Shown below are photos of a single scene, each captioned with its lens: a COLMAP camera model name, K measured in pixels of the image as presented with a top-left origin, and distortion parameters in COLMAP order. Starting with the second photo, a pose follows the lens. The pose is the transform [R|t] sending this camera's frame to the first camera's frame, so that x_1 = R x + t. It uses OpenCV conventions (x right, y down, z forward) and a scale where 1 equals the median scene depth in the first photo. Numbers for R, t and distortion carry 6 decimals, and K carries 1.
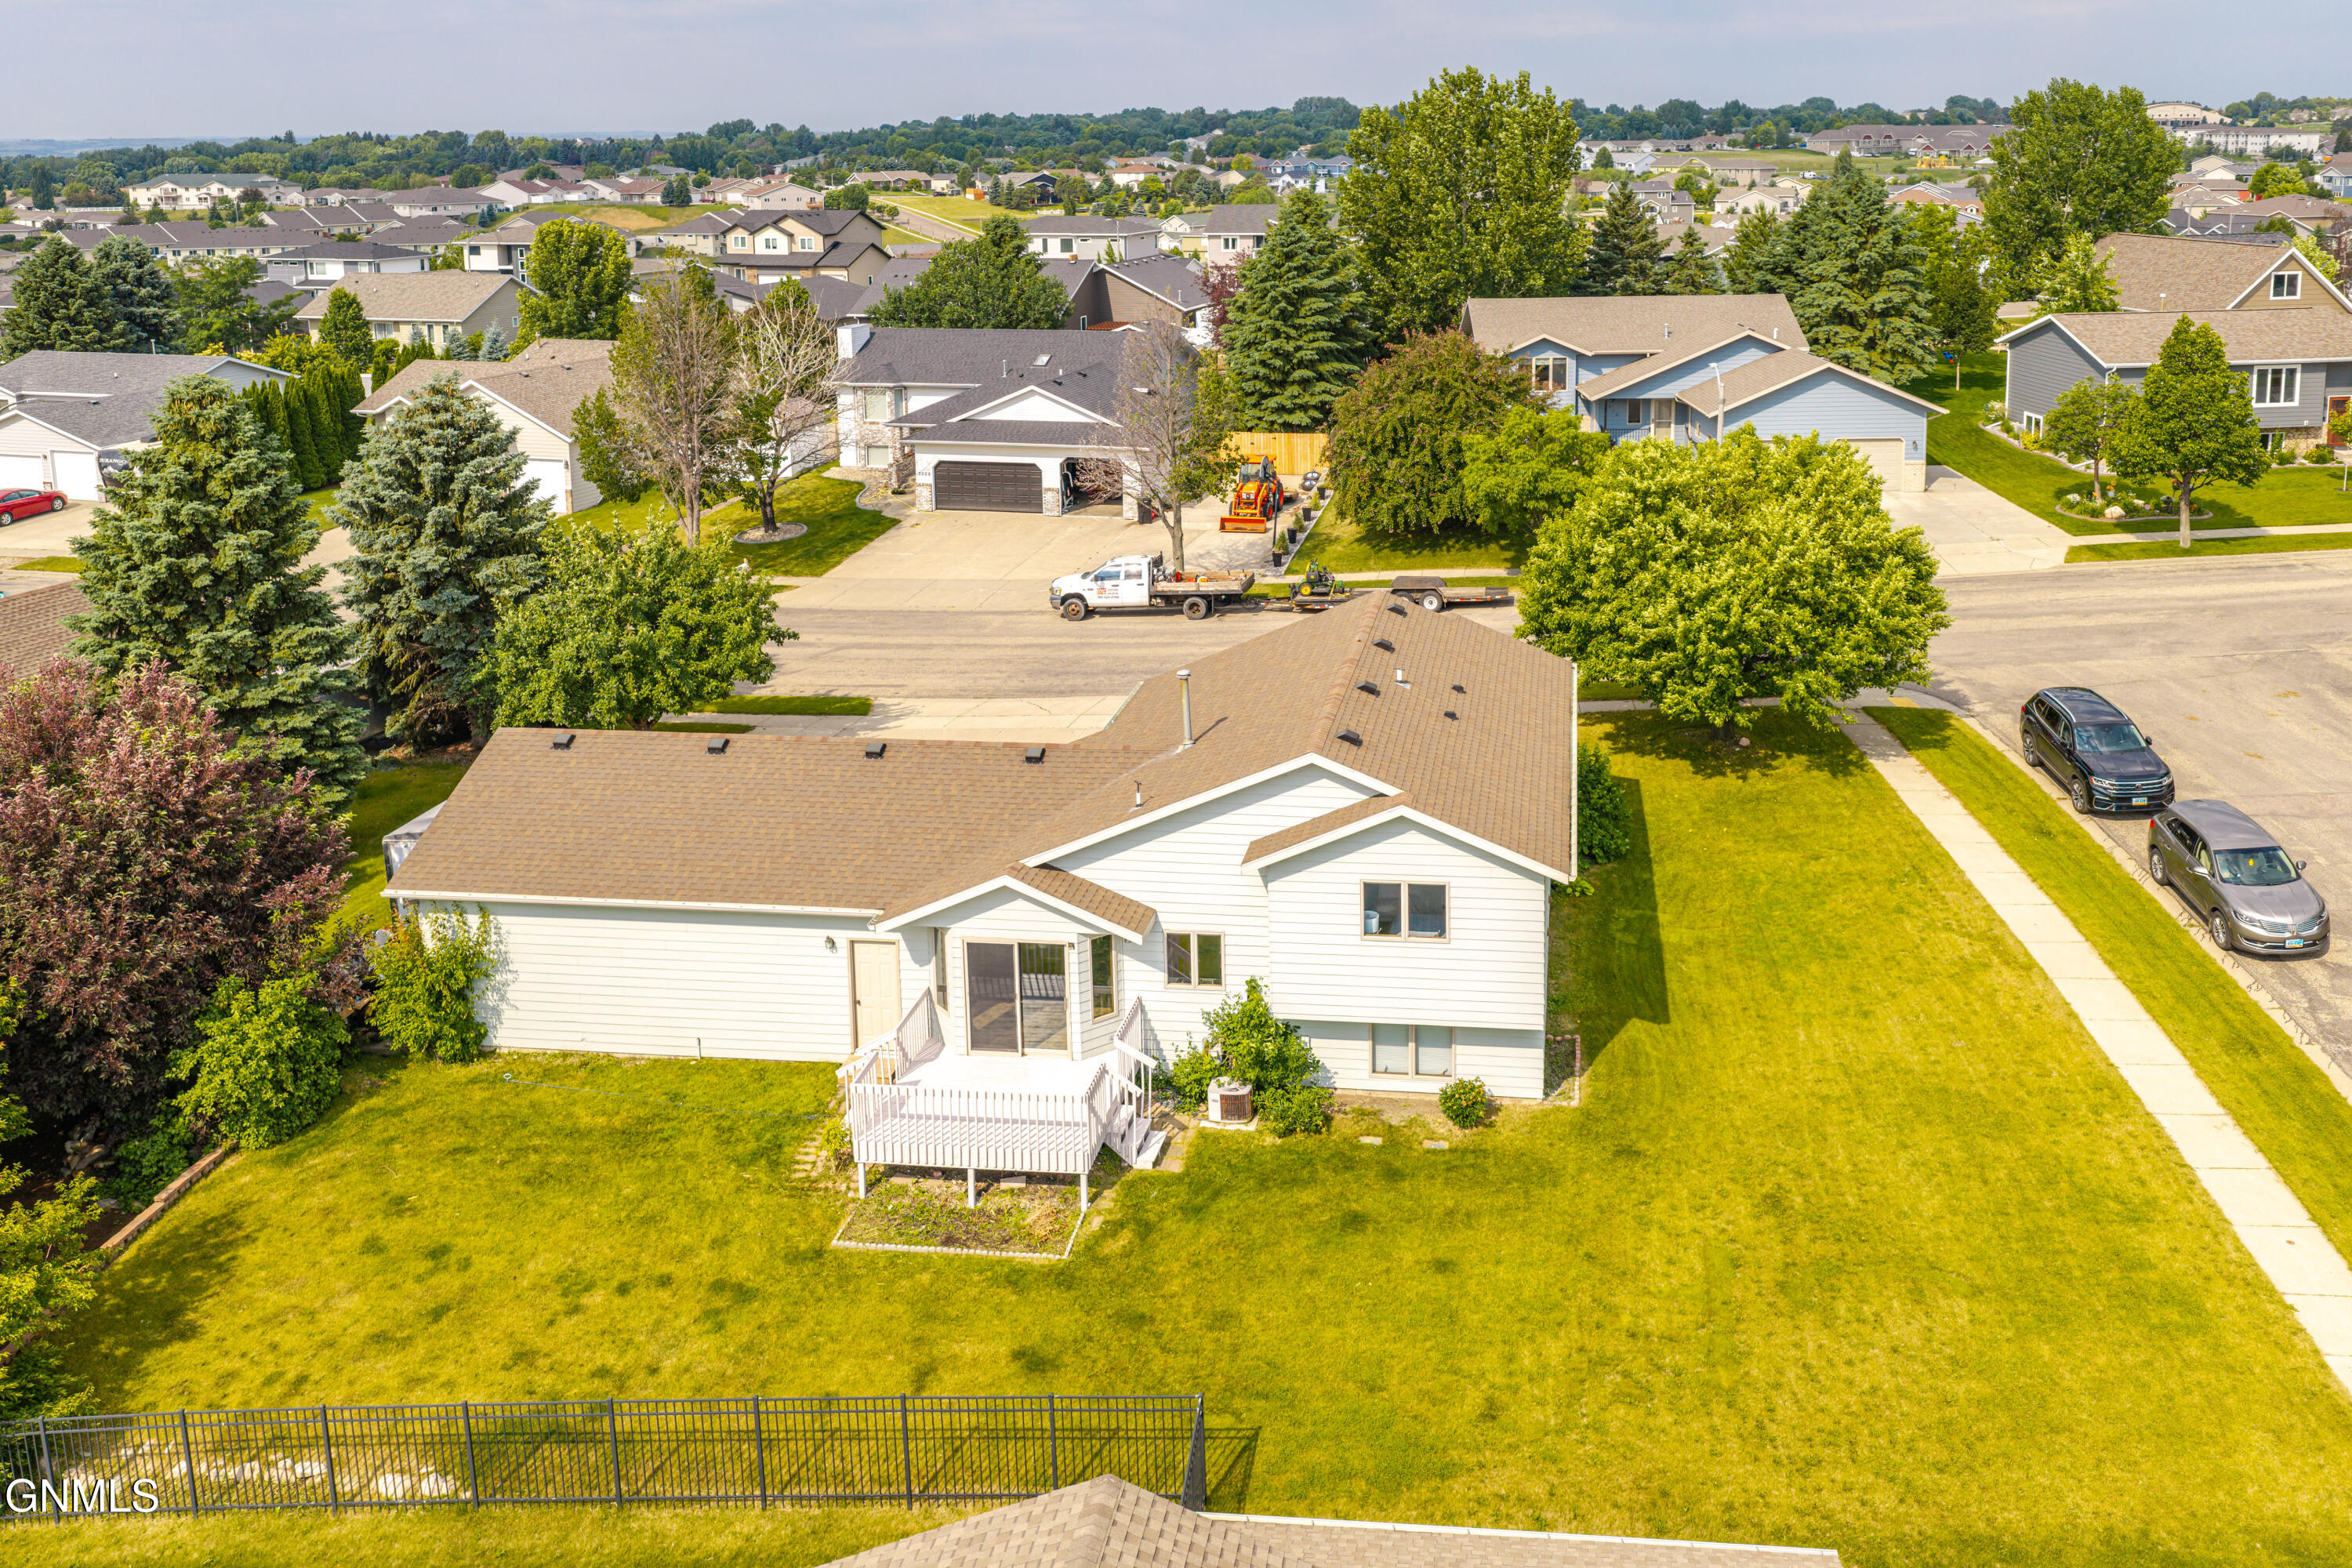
lens RADIAL K [[2033.6, 0, 1292.2], [0, 2033.6, 476.9], [0, 0, 1]] dist [0.000326, -0.003442]
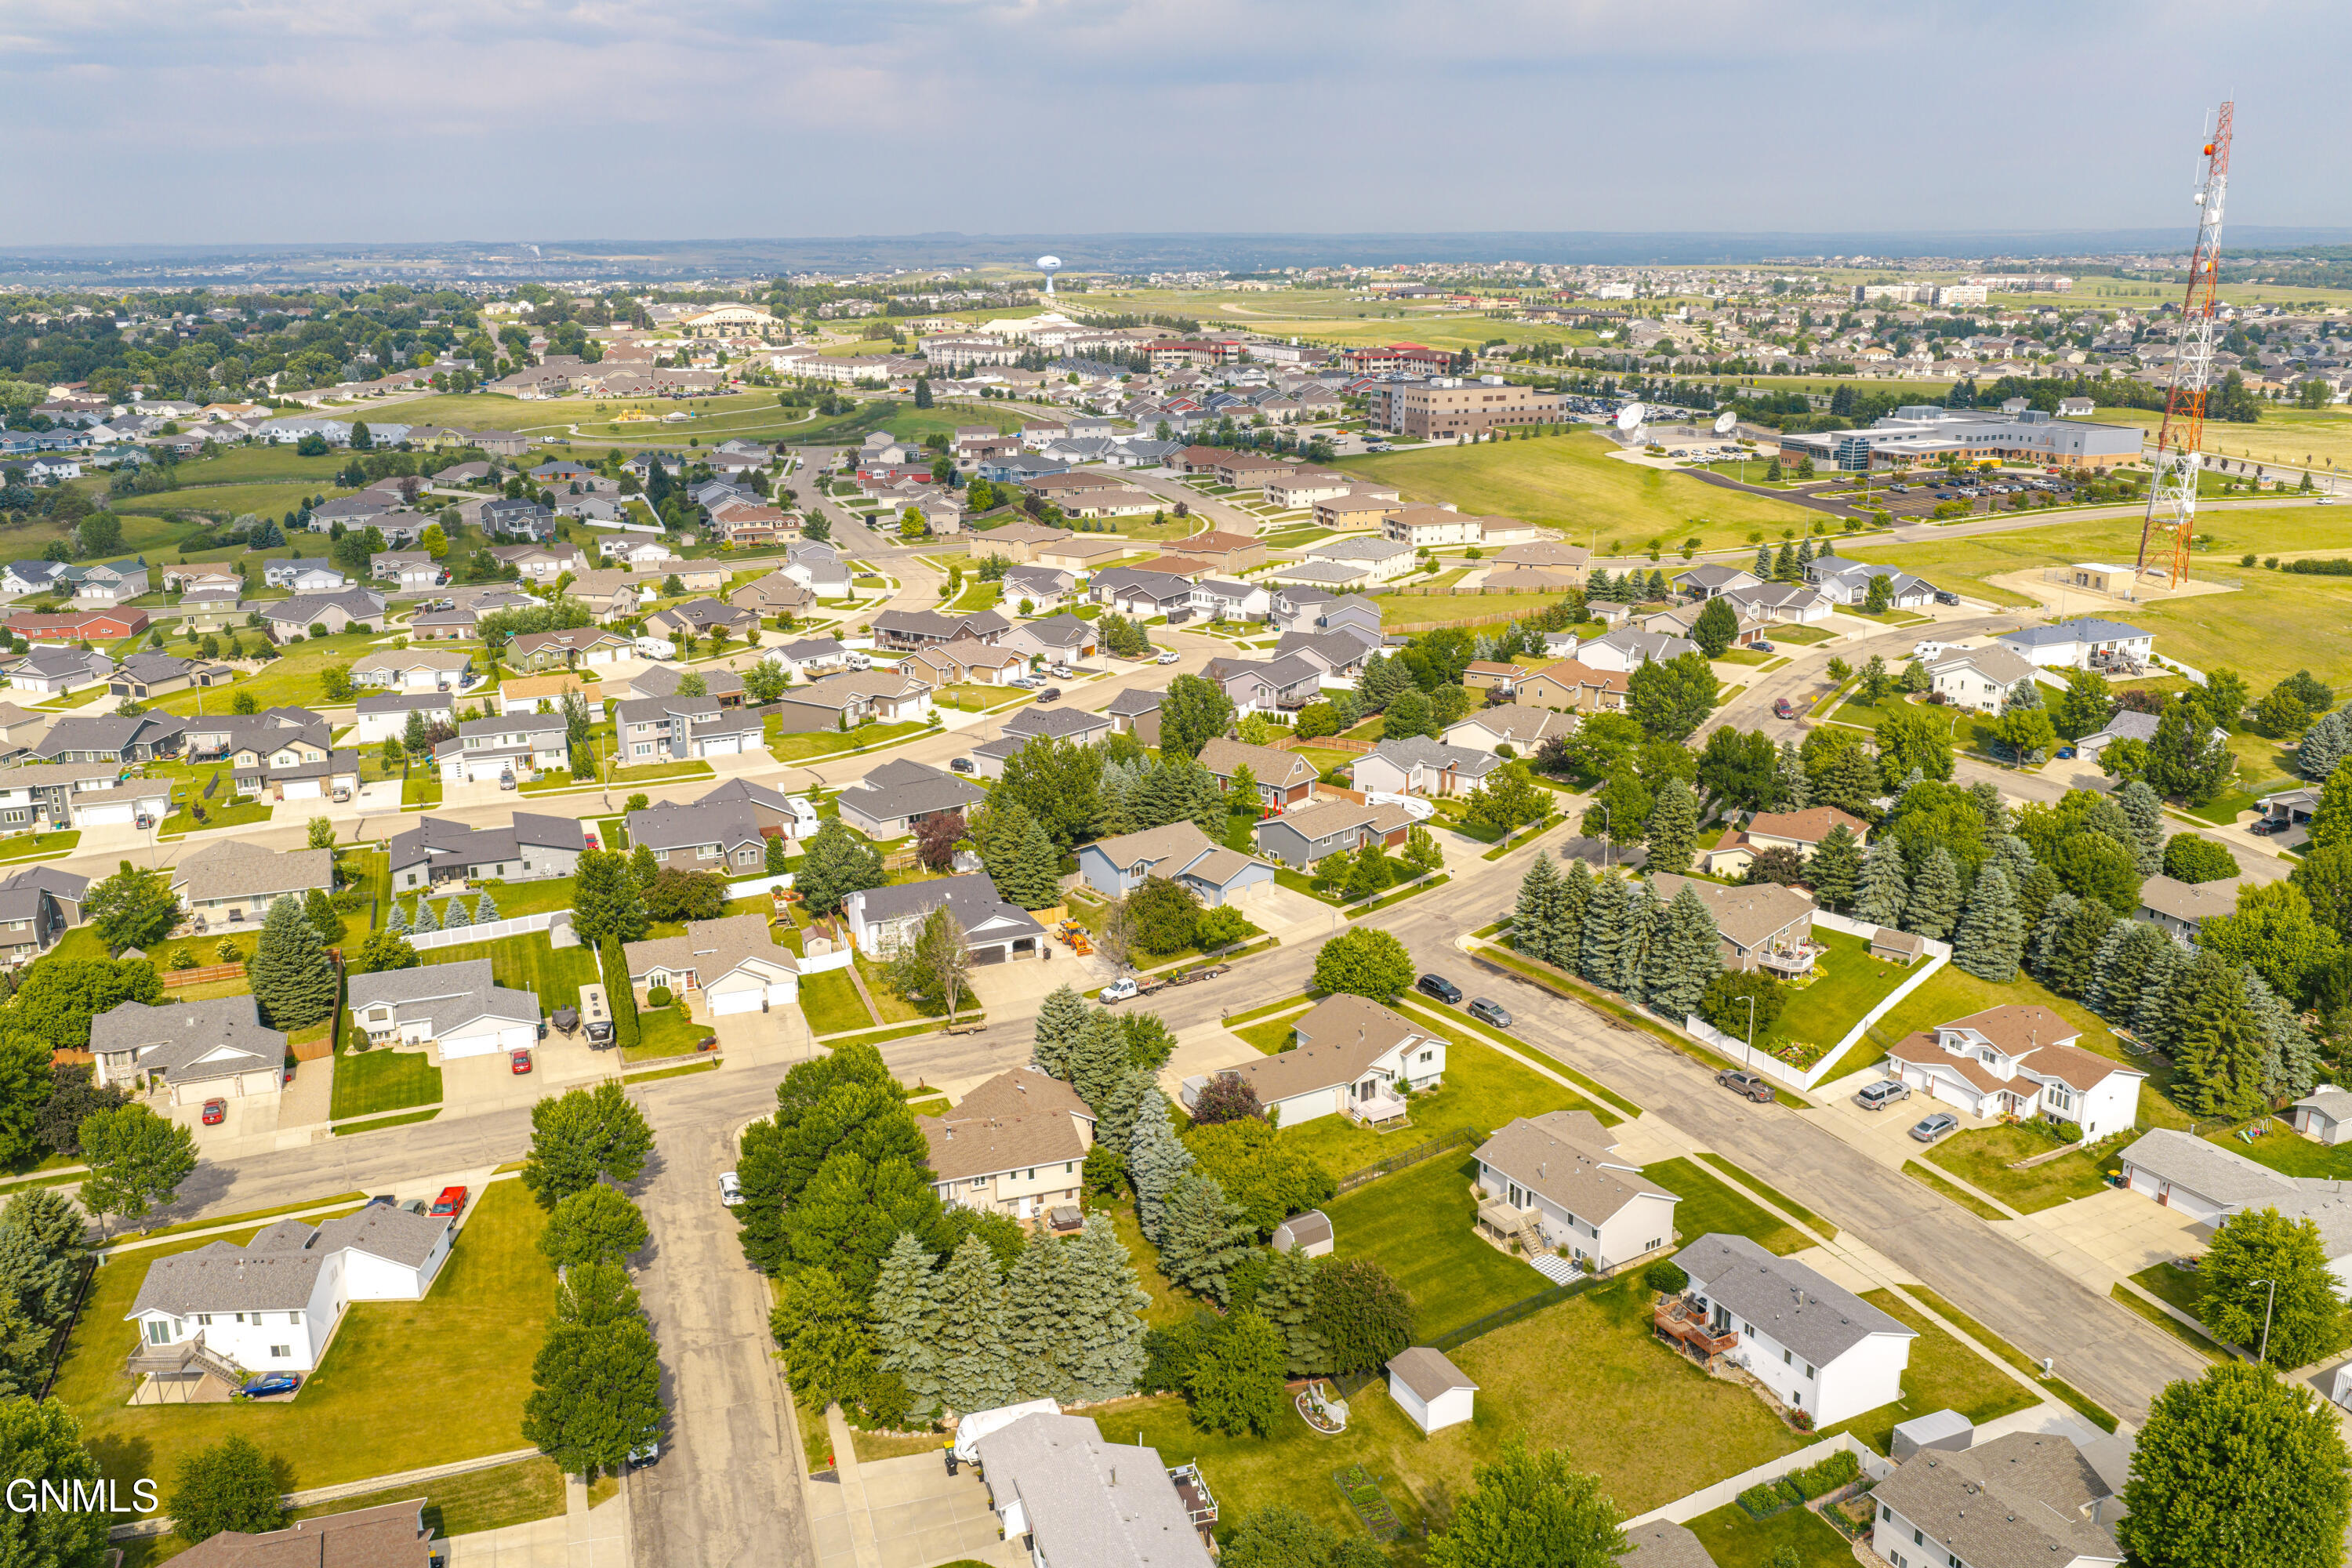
lens RADIAL K [[1871.0, 0, 1200.6], [0, 1871.0, 866.9], [0, 0, 1]] dist [0.024701, -0.006563]
pose [[0.779058, -0.187983, 0.598106, -1.897376], [0.101272, 0.979195, 0.175846, -0.707537], [-0.618718, -0.076423, 0.781887, -1.459637]]
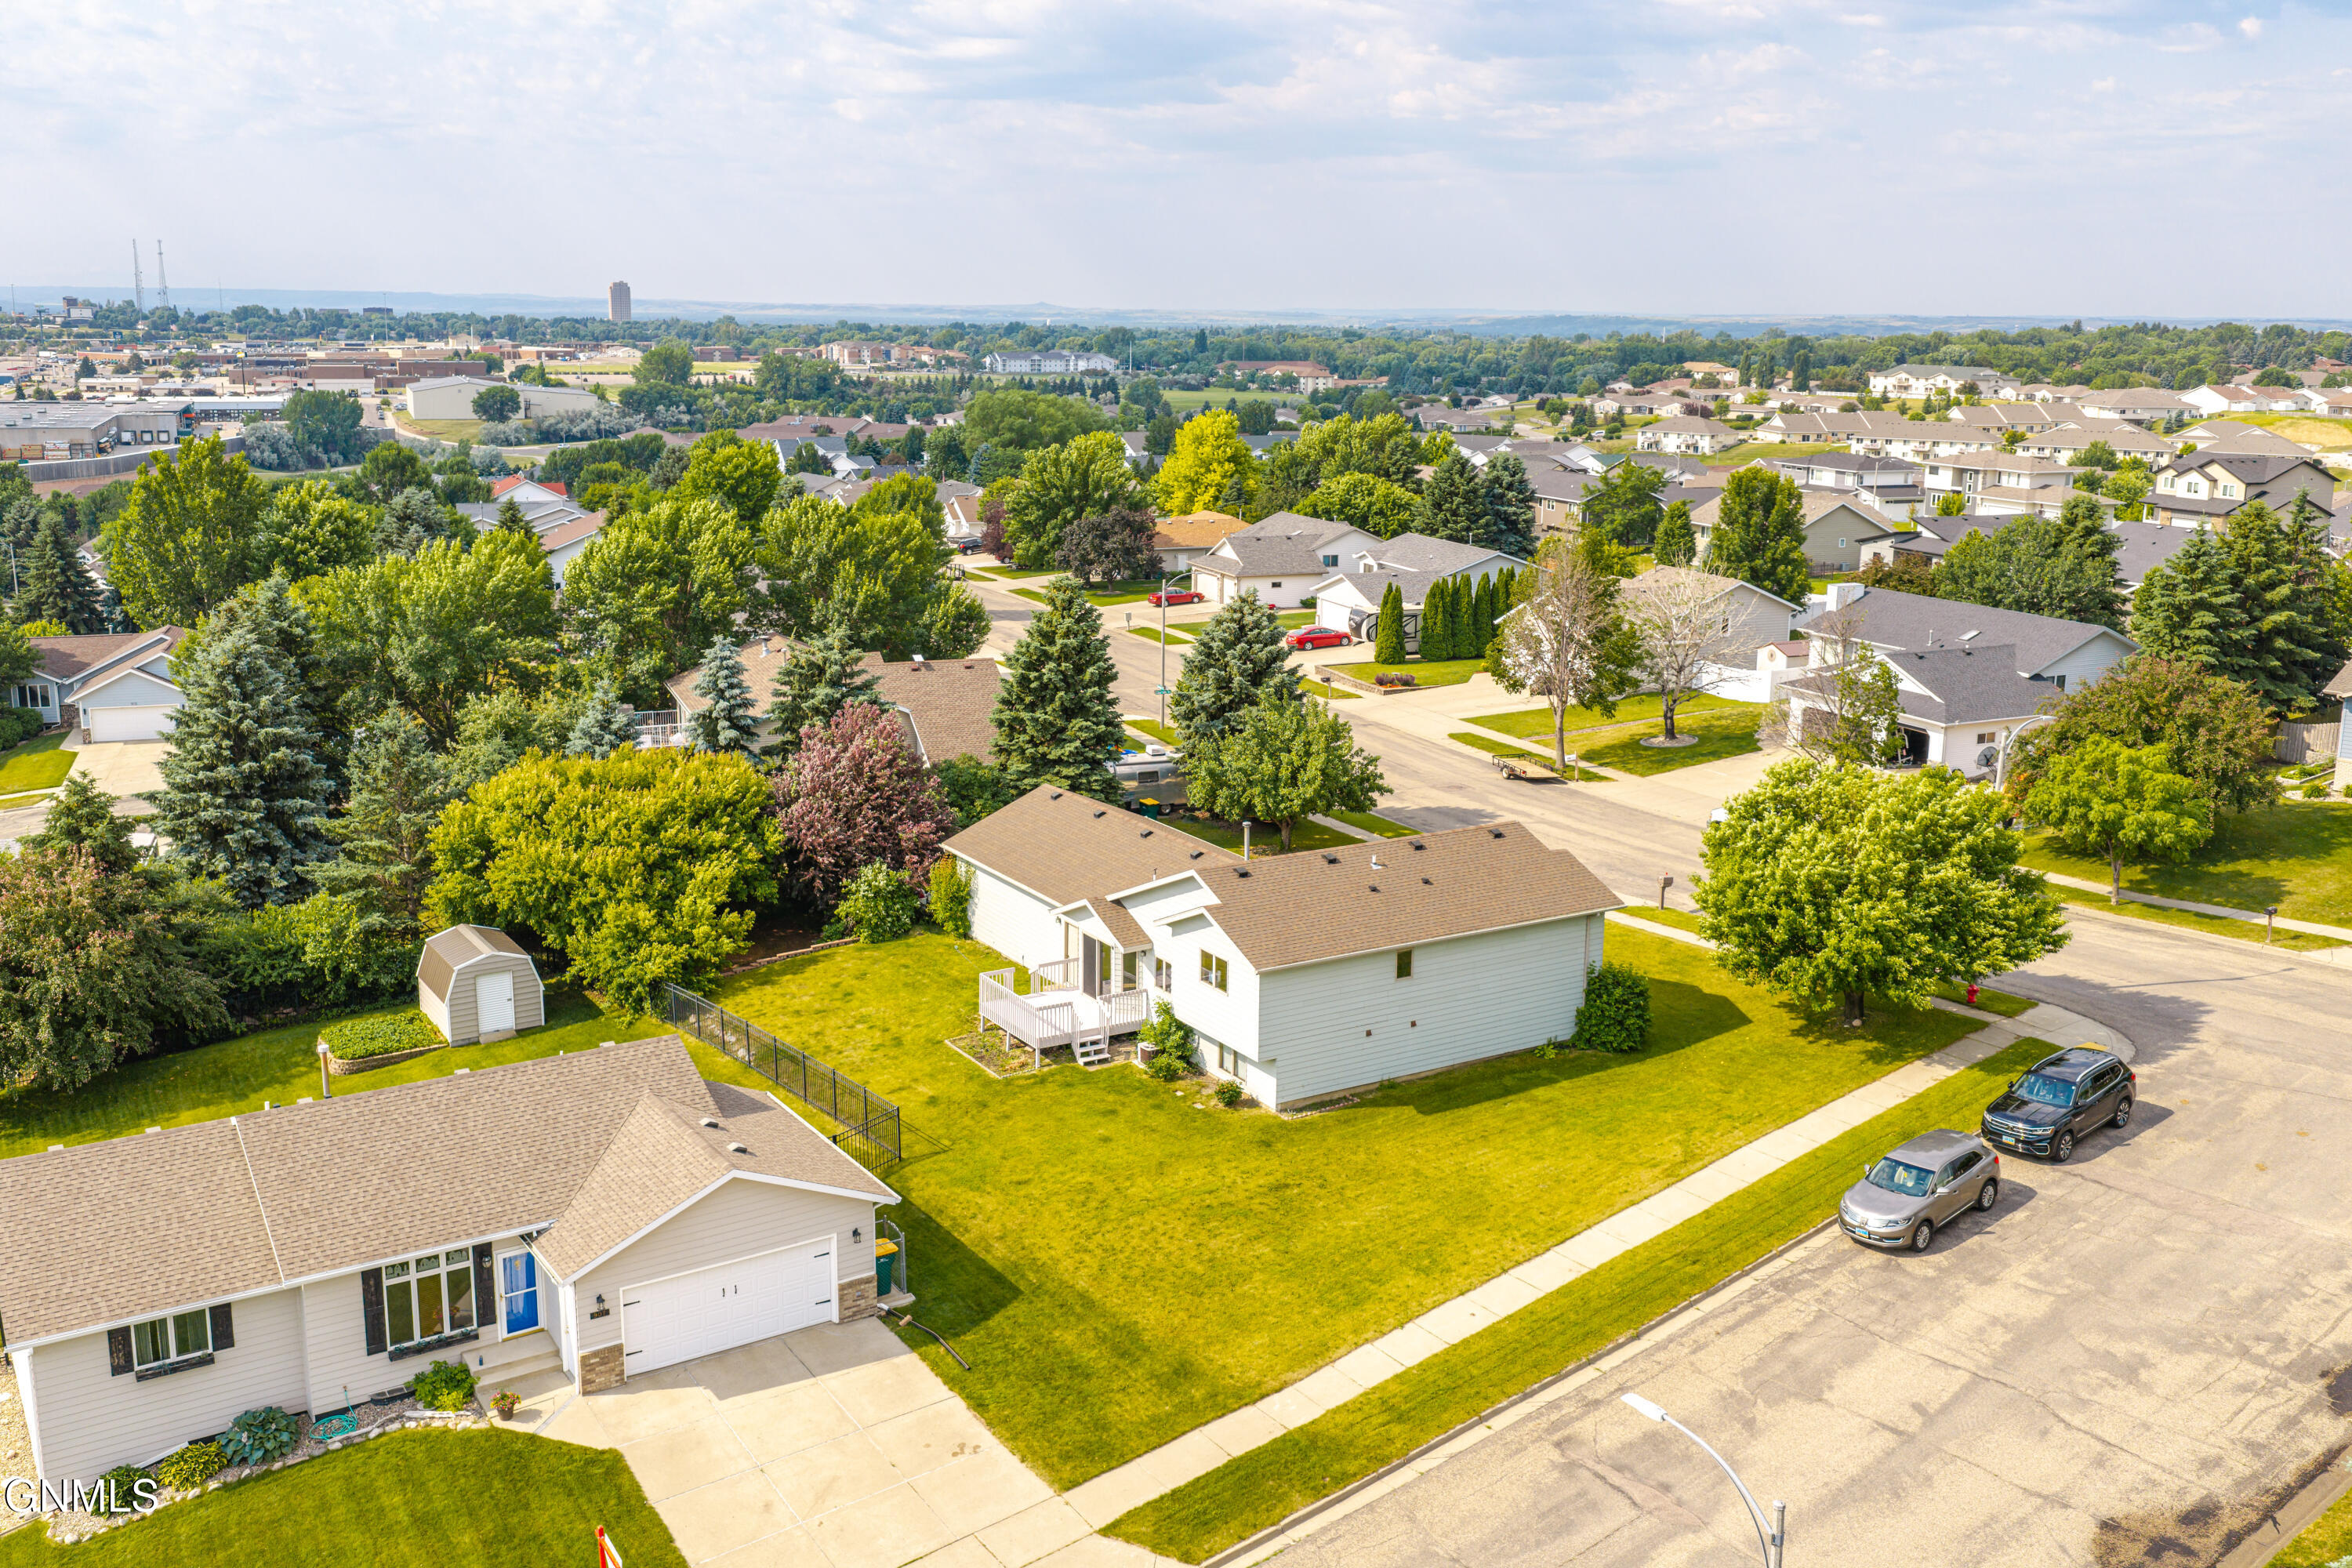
lens RADIAL K [[2068.3, 0, 1164.1], [0, 2068.3, 721.5], [0, 0, 1]] dist [0.015561, -0.019608]
pose [[0.631164, 0.168534, -0.757118, 0.715758], [-0.148310, 0.984322, 0.095472, -0.083846], [0.761338, 0.052030, 0.646264, -0.093391]]
